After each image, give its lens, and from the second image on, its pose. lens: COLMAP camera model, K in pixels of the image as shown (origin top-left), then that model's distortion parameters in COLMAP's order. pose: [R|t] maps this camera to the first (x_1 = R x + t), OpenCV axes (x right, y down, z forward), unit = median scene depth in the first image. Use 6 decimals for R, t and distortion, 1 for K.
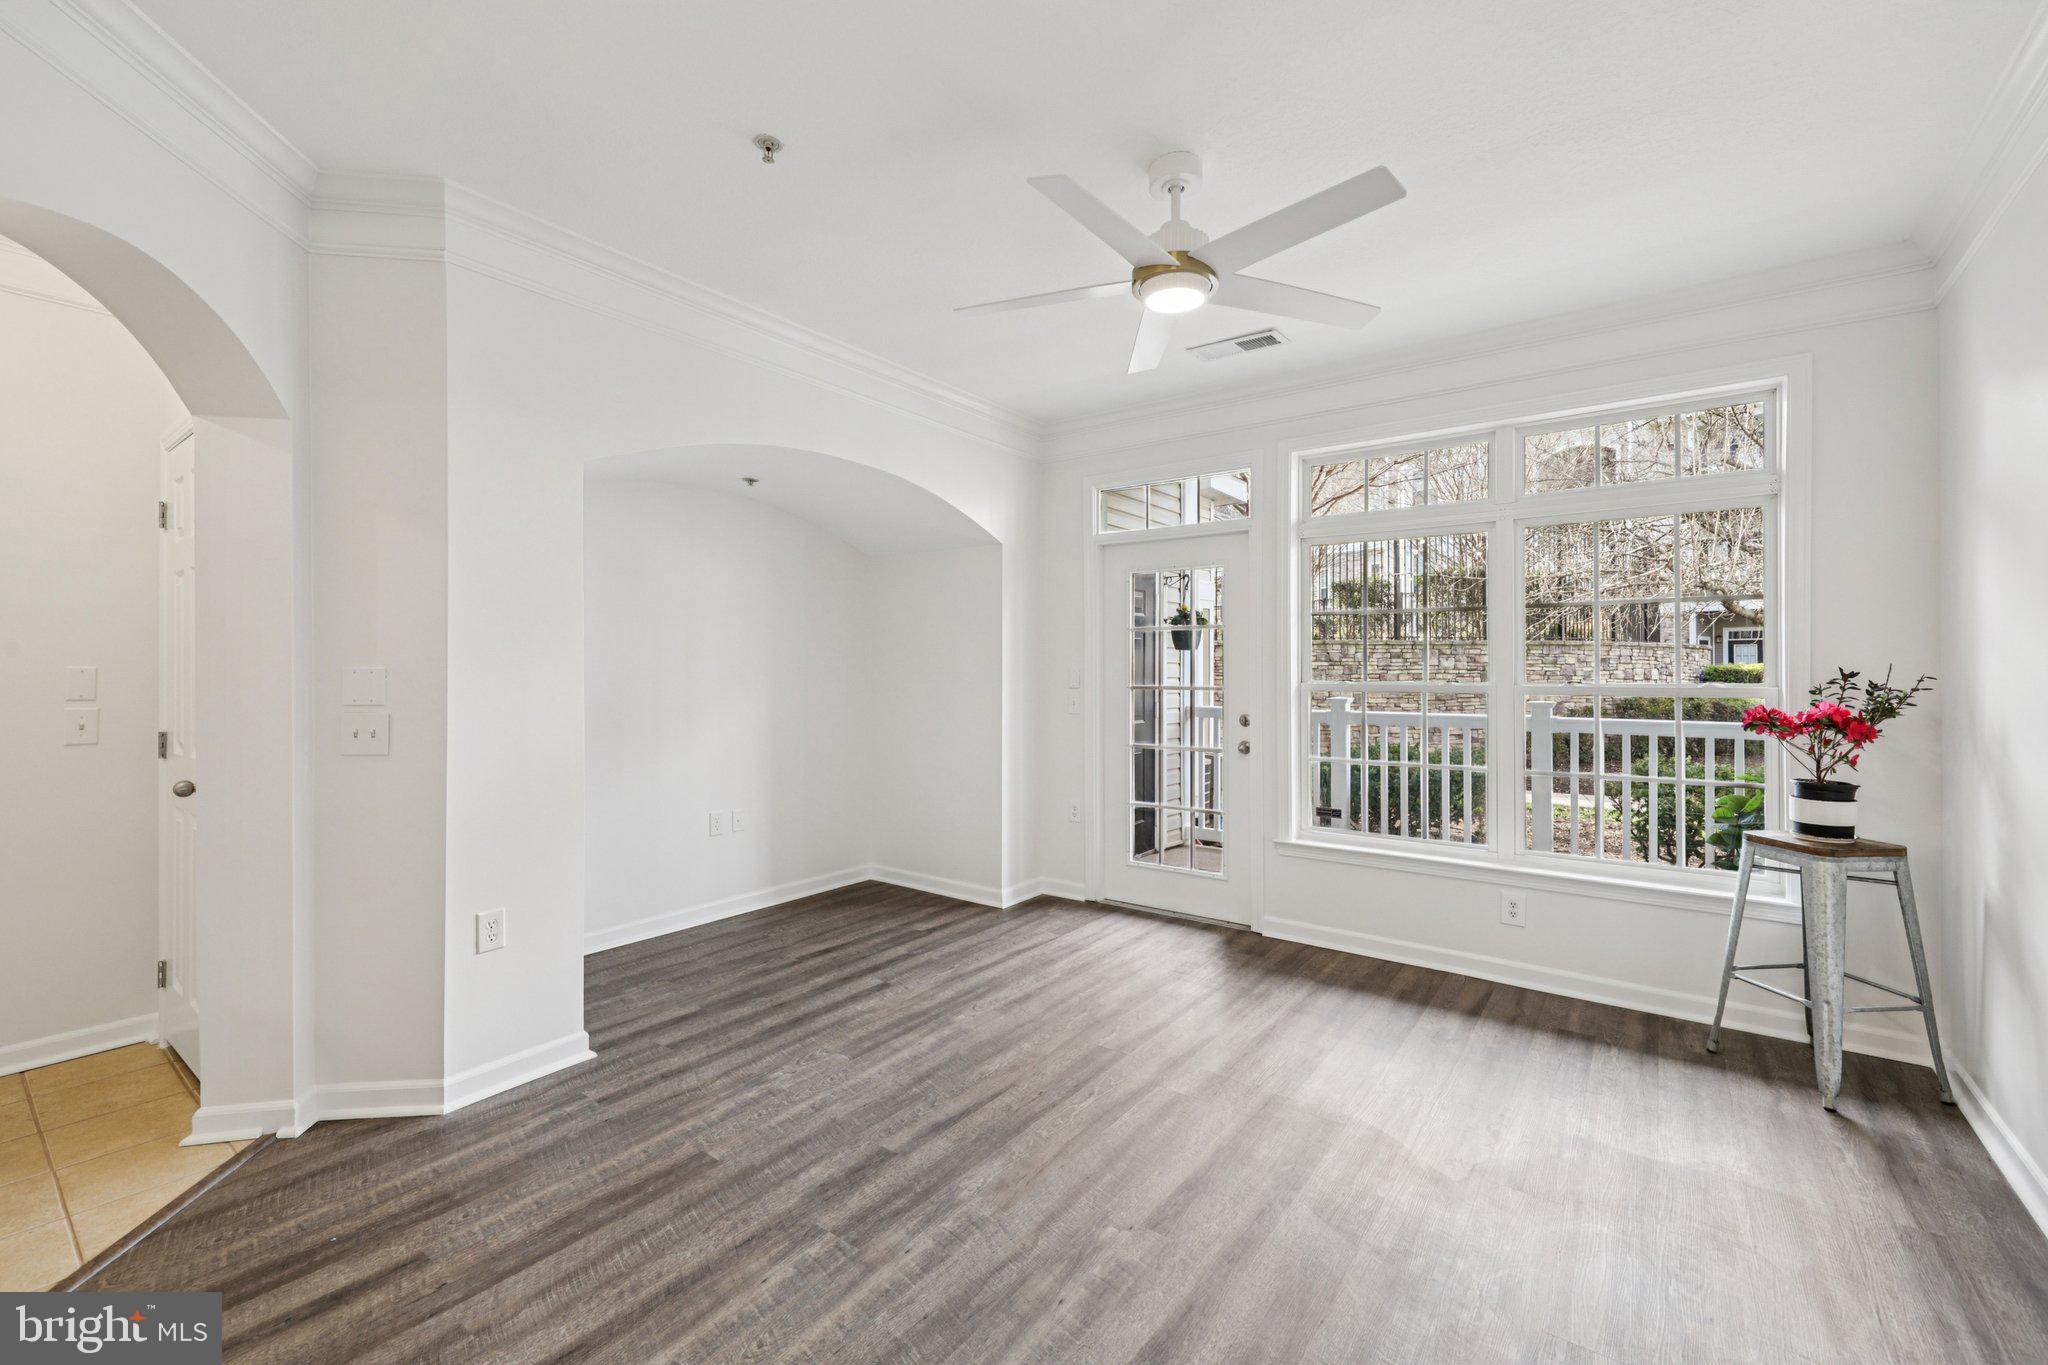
lens RADIAL K [[856.4, 0, 1028.0], [0, 856.4, 666.7], [0, 0, 1]] dist [0.013017, -0.005329]
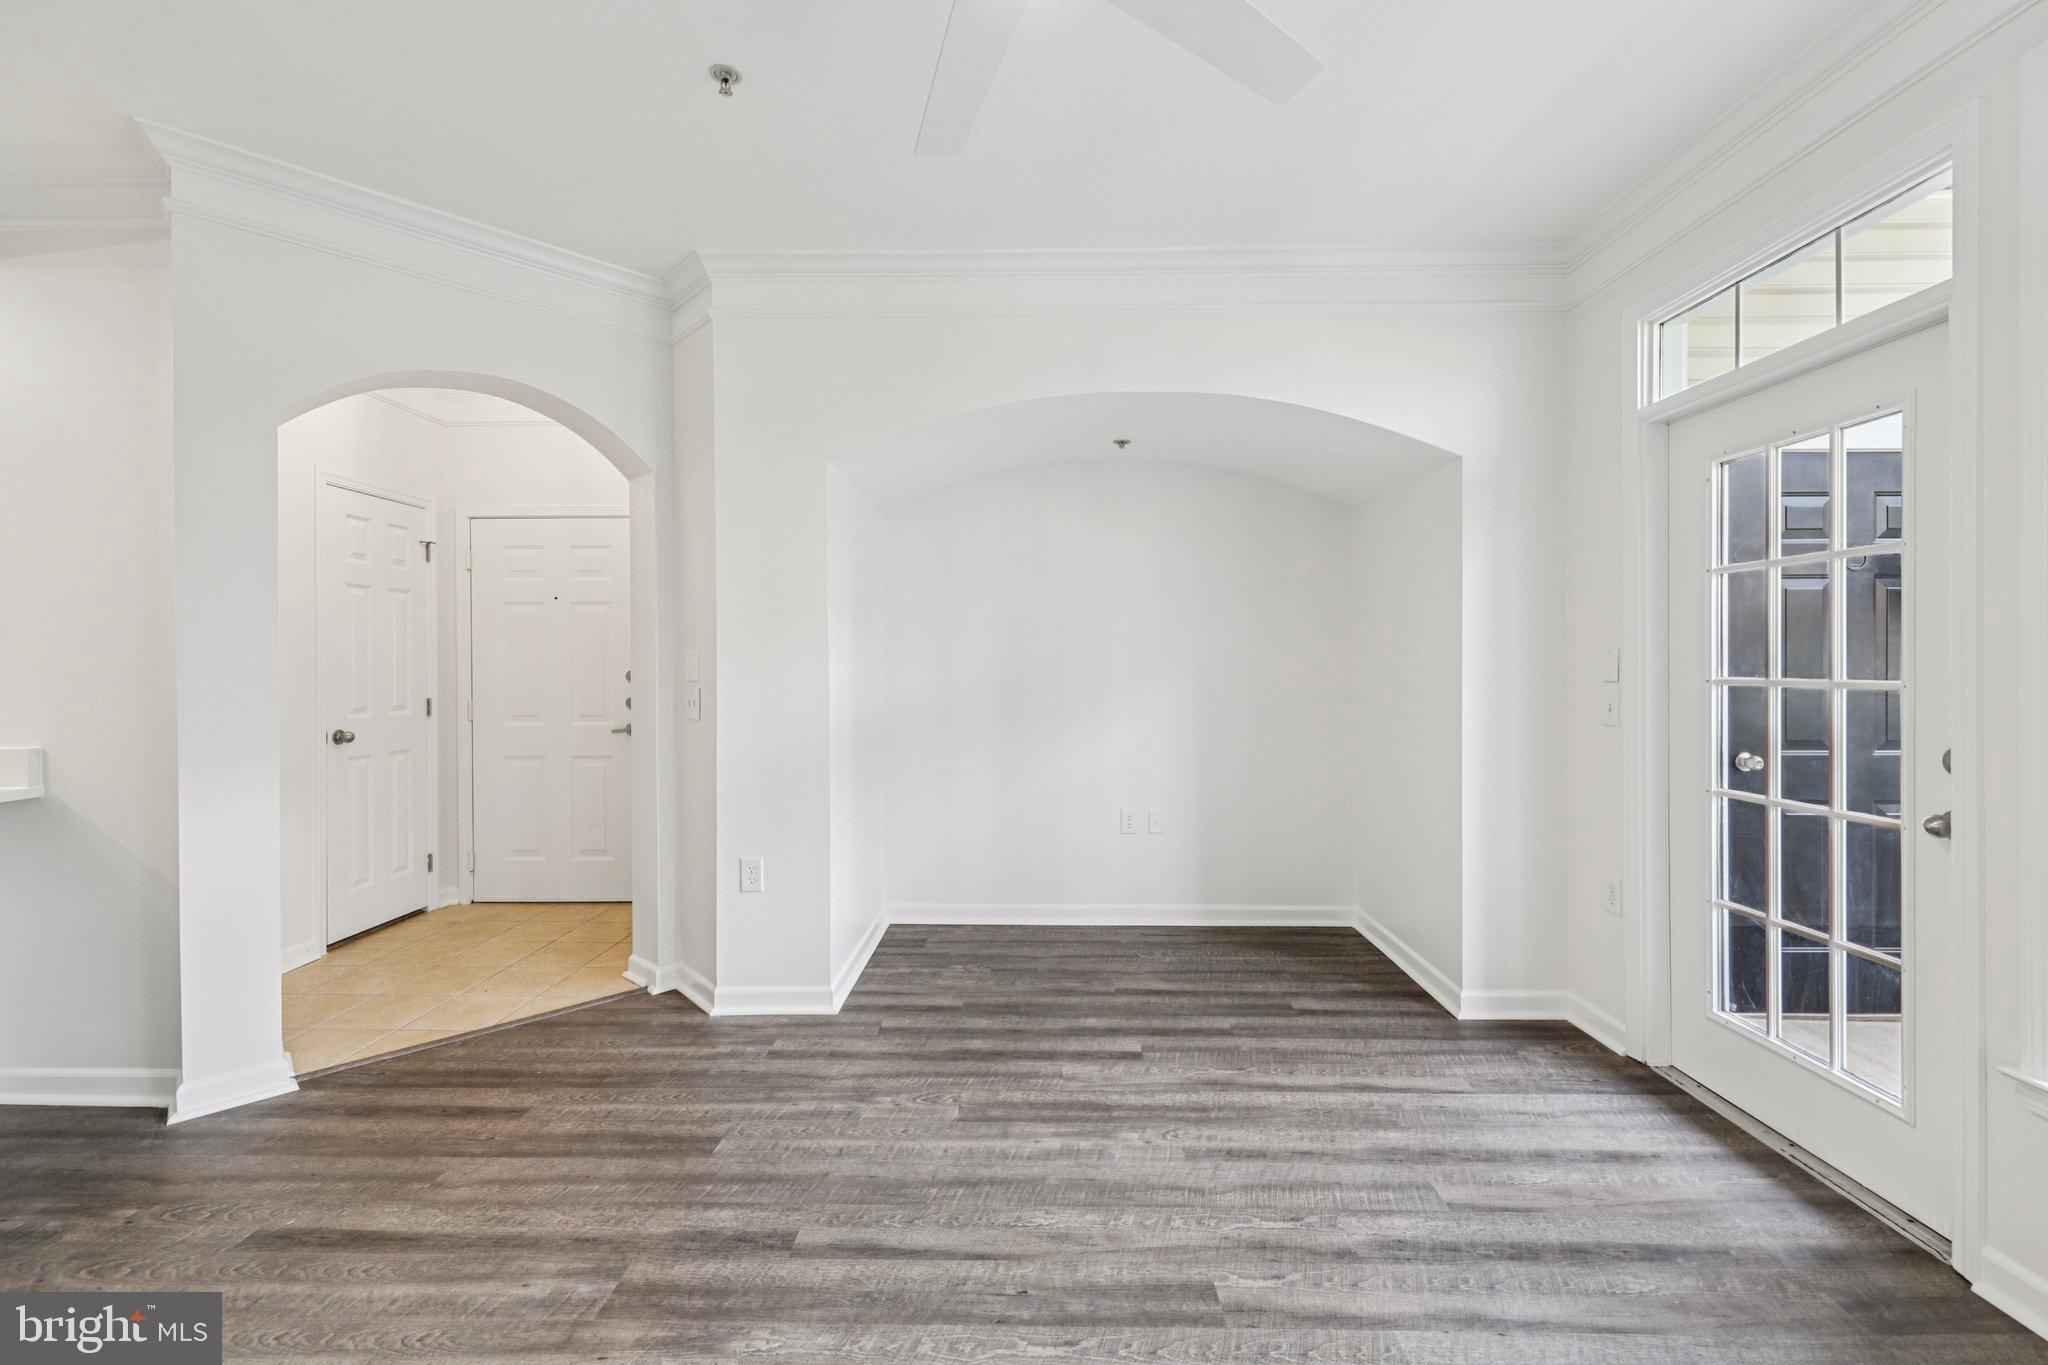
lens RADIAL K [[856.4, 0, 1023.4], [0, 856.4, 674.1], [0, 0, 1]] dist [0.013017, -0.005329]
pose [[0.578663, 0.009165, -0.815515, 0.485858], [0.005562, 0.999869, 0.015183, 0.013164], [0.815548, -0.013322, 0.578537, 0.557196]]
